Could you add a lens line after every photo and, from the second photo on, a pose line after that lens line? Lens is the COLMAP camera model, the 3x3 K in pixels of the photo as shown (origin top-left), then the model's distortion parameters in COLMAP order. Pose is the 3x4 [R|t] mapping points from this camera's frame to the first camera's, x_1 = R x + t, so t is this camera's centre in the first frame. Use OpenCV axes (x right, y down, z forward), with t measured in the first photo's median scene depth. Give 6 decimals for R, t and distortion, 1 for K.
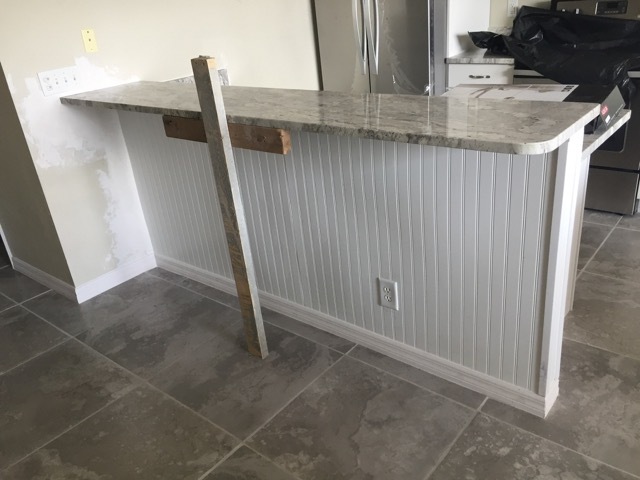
lens RADIAL K [[549.3, 0, 320.0], [0, 549.3, 240.0], [0, 0, 1]] dist [0.074071, -0.110061]
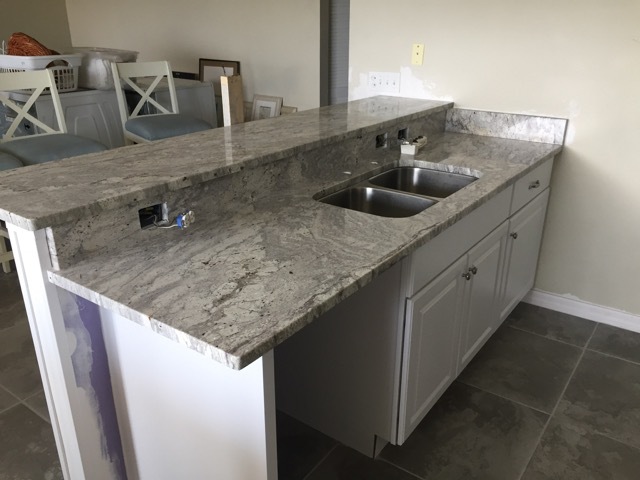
lens RADIAL K [[549.3, 0, 320.0], [0, 549.3, 240.0], [0, 0, 1]] dist [0.074071, -0.110061]
pose [[0.060659, 0.459030, -0.886347, 0.868222], [-0.428079, 0.814137, 0.392337, -0.494667], [0.901703, 0.355628, 0.245886, 0.836402]]
